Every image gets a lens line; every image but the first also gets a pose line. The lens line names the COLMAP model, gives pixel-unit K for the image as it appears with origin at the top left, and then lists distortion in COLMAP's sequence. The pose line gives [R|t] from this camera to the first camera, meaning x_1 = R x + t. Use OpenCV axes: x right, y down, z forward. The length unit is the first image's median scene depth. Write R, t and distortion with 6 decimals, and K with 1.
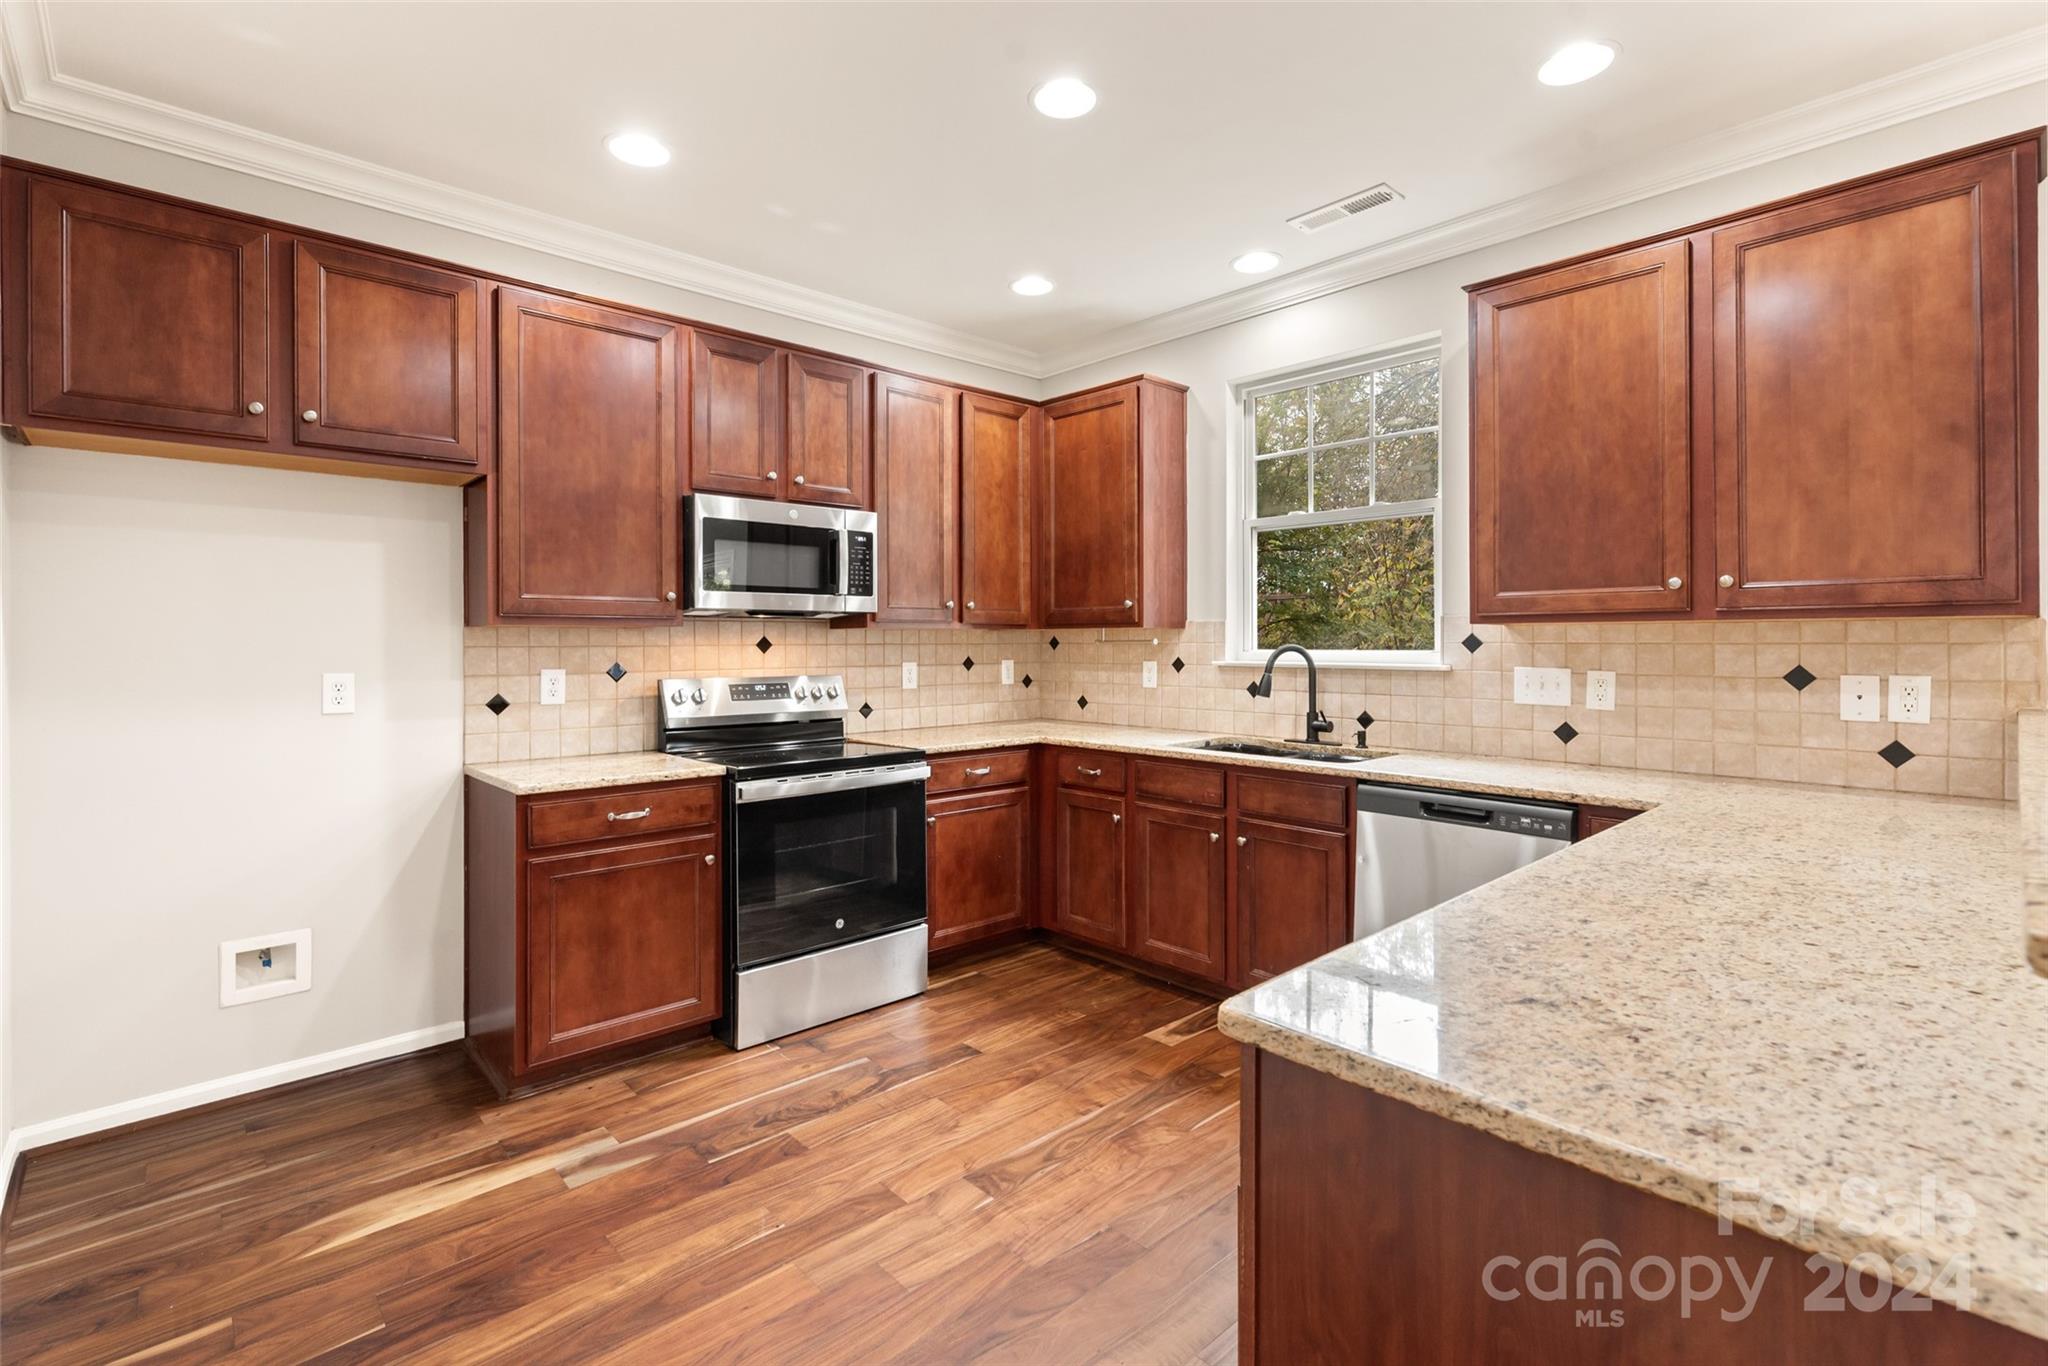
lens RADIAL K [[939.5, 0, 1008.1], [0, 939.5, 646.5], [0, 0, 1]] dist [0.001899, -0.000606]
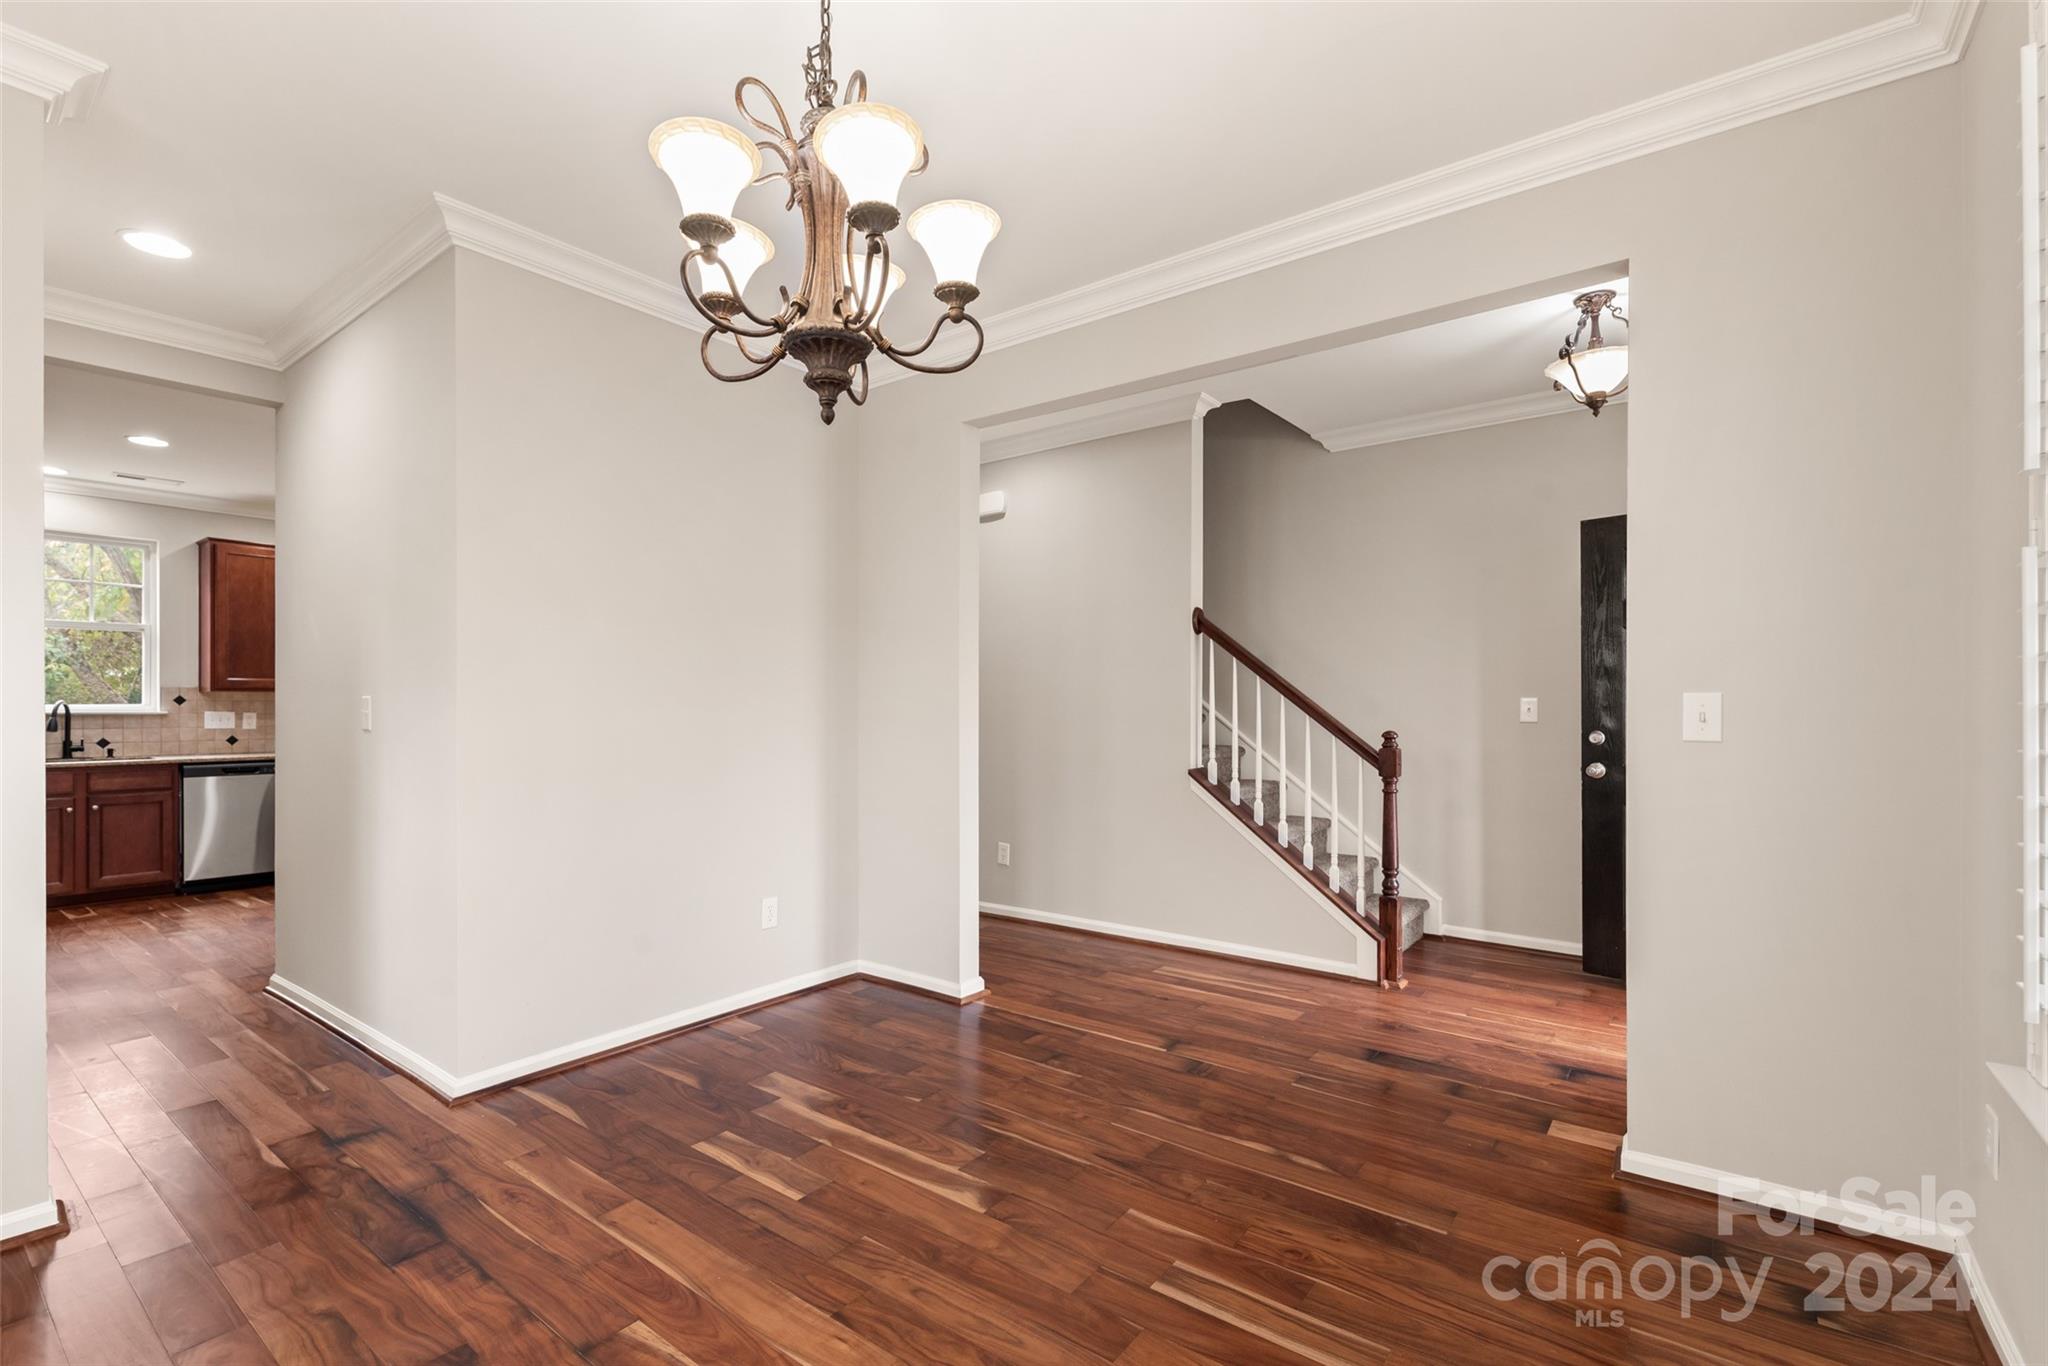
lens RADIAL K [[904.9, 0, 986.2], [0, 904.9, 707.9], [0, 0, 1]] dist [0.004411, -0.000636]
pose [[-0.169392, -0.000522, 0.985549, -1.868091], [0.006187, 0.999980, 0.001593, 0.021831], [-0.985529, 0.006367, -0.169386, -0.419578]]
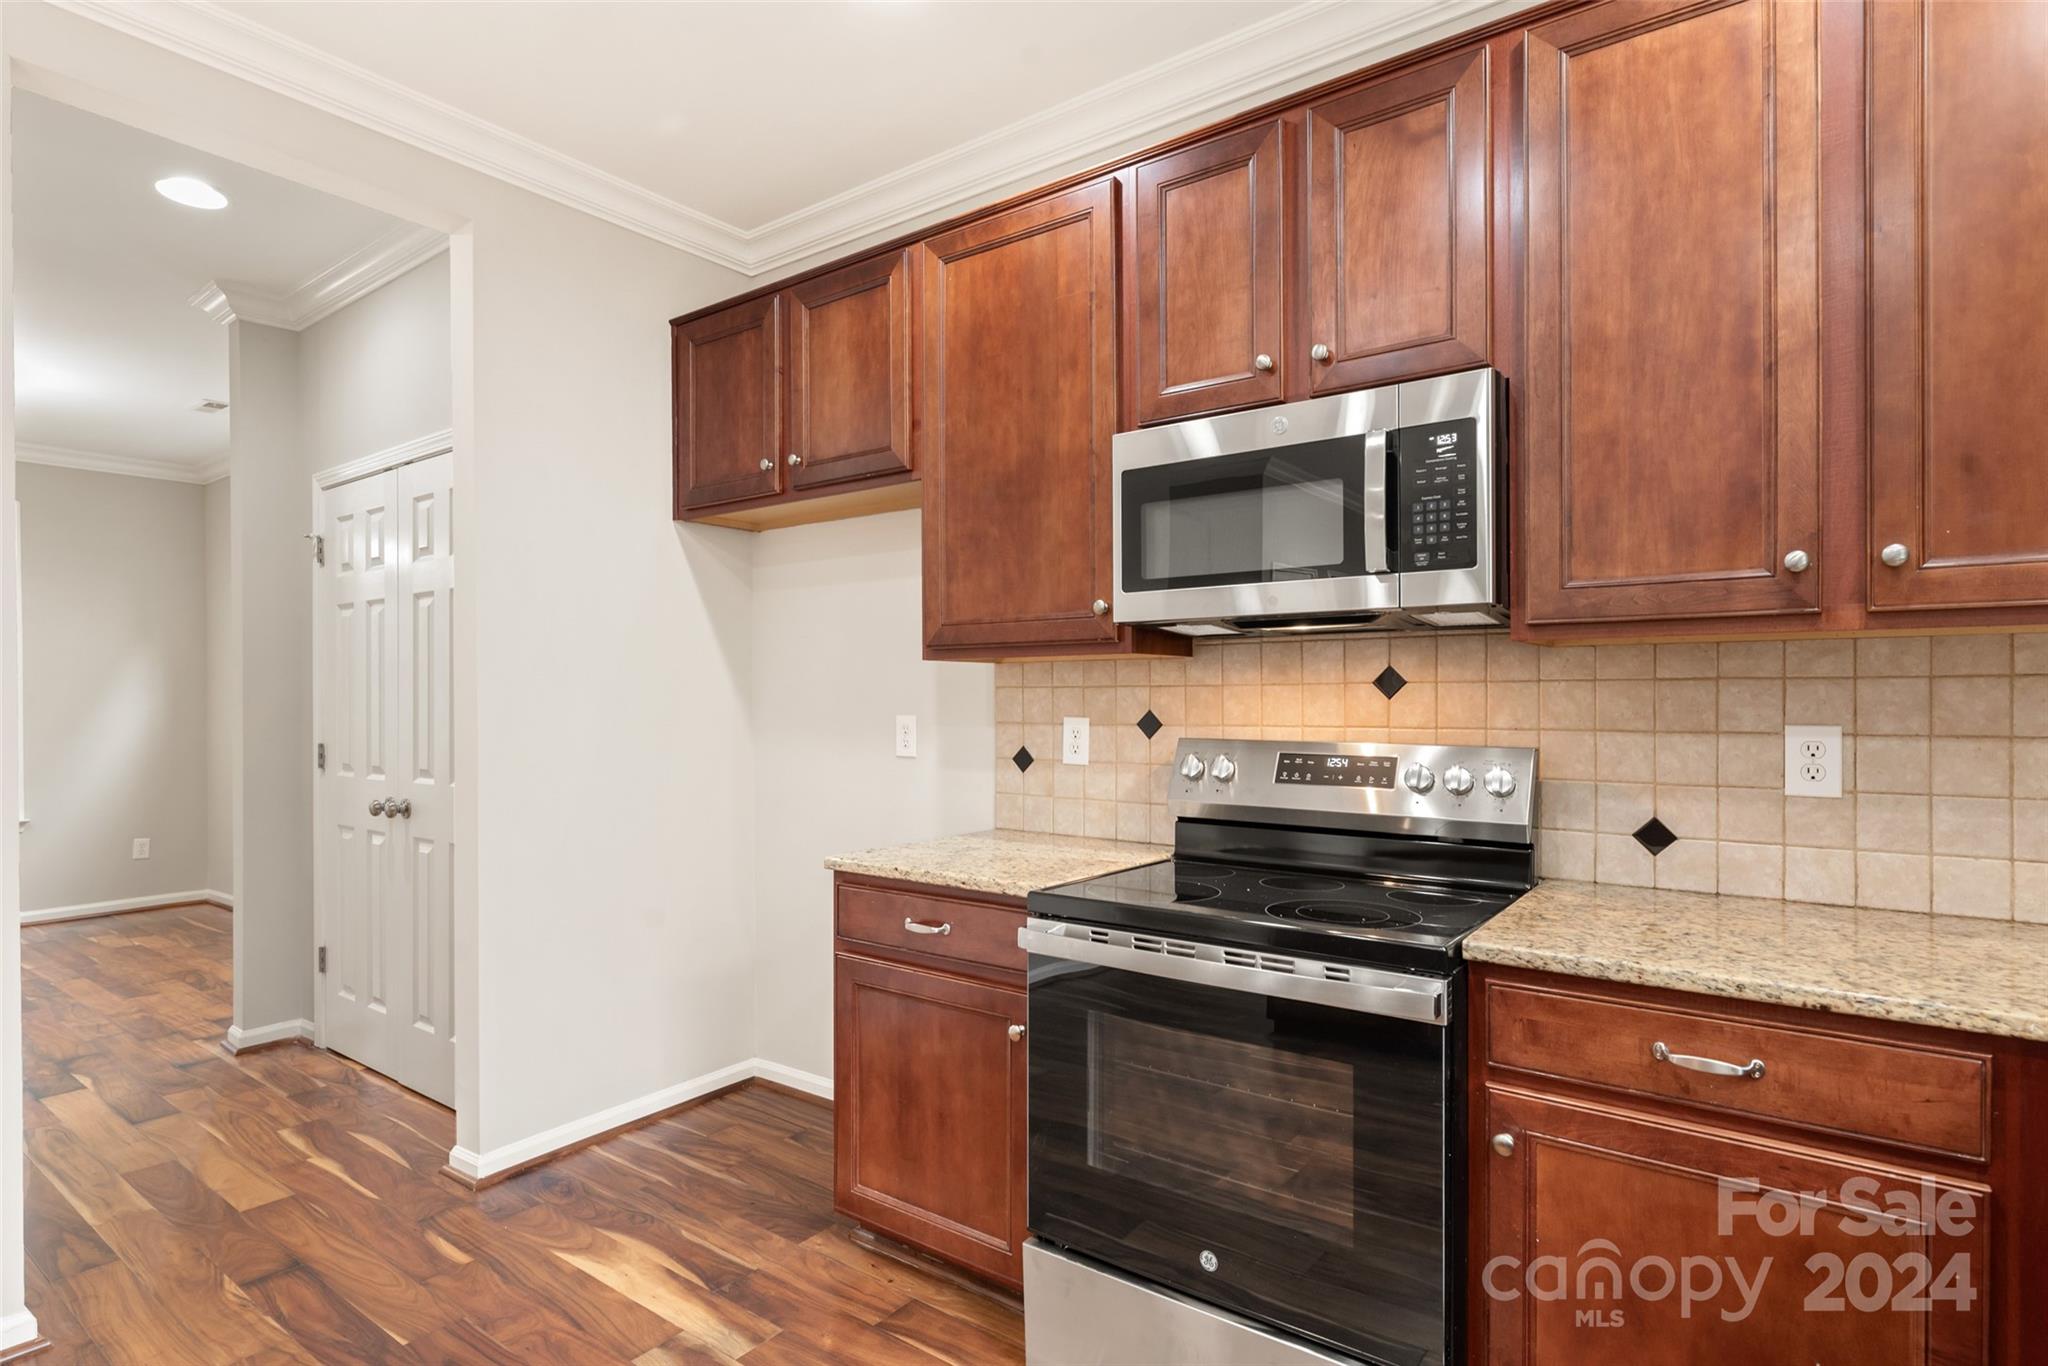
lens RADIAL K [[1051.5, 0, 1026.7], [0, 1051.5, 700.3], [0, 0, 1]] dist [-0.001633, 0.000668]
pose [[0.187798, 0.006749, -0.982184, 0.348750], [-0.000762, 0.999977, 0.006725, 0.005477], [0.982207, -0.000515, 0.187799, 0.859625]]
